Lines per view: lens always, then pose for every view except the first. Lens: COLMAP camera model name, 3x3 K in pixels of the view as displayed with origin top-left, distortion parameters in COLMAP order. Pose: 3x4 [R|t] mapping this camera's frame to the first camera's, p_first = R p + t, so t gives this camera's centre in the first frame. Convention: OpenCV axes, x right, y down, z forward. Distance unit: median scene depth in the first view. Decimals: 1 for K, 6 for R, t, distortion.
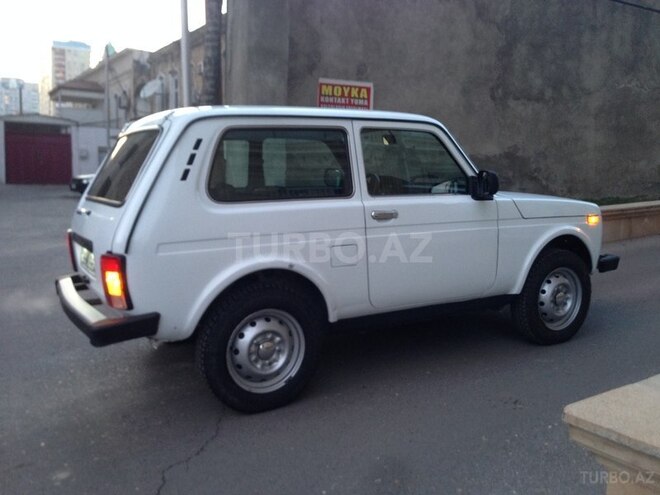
lens RADIAL K [[609.8, 0, 330.0], [0, 609.8, 247.5], [0, 0, 1]] dist [0.123352, -0.213608]
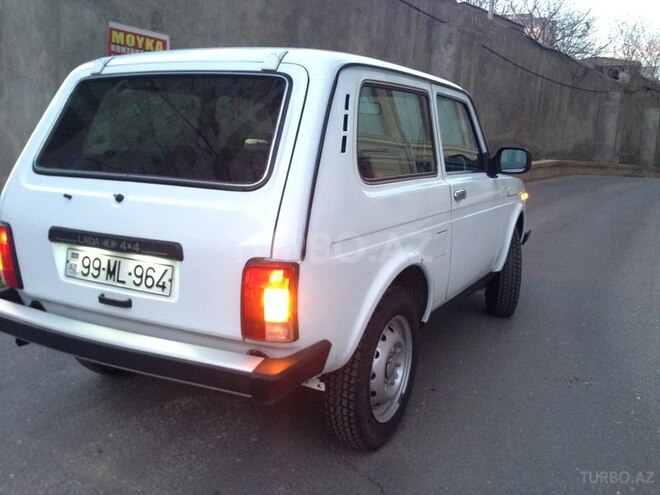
lens RADIAL K [[609.8, 0, 330.0], [0, 609.8, 247.5], [0, 0, 1]] dist [0.123352, -0.213608]
pose [[0.848039, -0.056179, 0.526947, -0.323308], [0.031243, 0.997936, 0.056110, -0.019867], [-0.529012, -0.031120, 0.848044, 0.204465]]
